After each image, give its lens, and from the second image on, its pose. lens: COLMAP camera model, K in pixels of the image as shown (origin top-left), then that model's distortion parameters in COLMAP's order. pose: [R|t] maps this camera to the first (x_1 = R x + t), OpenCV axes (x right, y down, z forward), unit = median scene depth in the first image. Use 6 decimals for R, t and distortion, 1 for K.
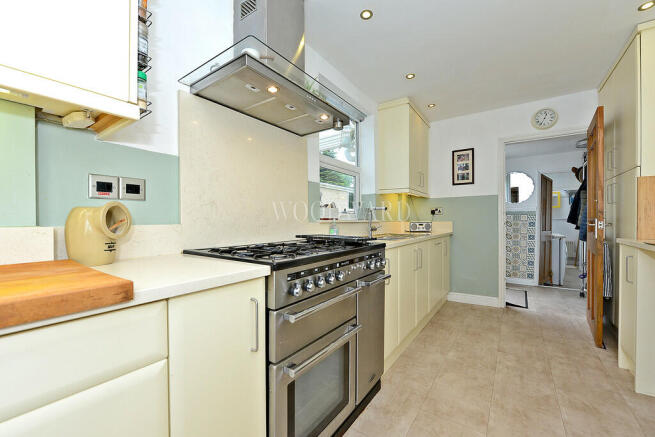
lens RADIAL K [[265.0, 0, 327.2], [0, 265.0, 219.1], [0, 0, 1]] dist [0.000895, 0.000012]
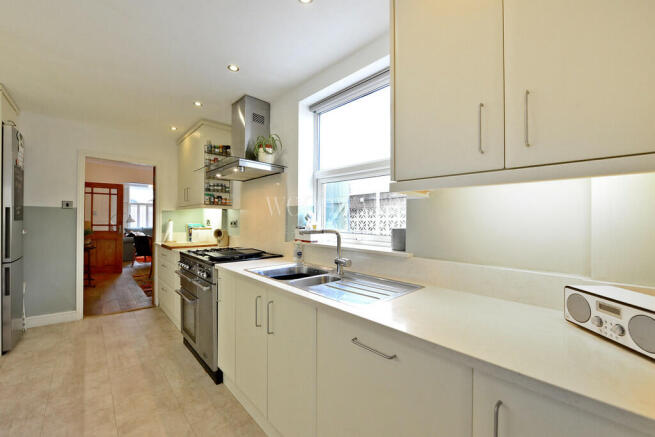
lens RADIAL K [[265.0, 0, 327.4], [0, 265.0, 219.2], [0, 0, 1]] dist [0.000895, 0.000012]
pose [[-0.213269, -0.001474, -0.976992, 1.353681], [-0.008624, 0.999963, 0.000374, -0.104406], [0.976955, 0.008506, -0.213274, 1.878849]]
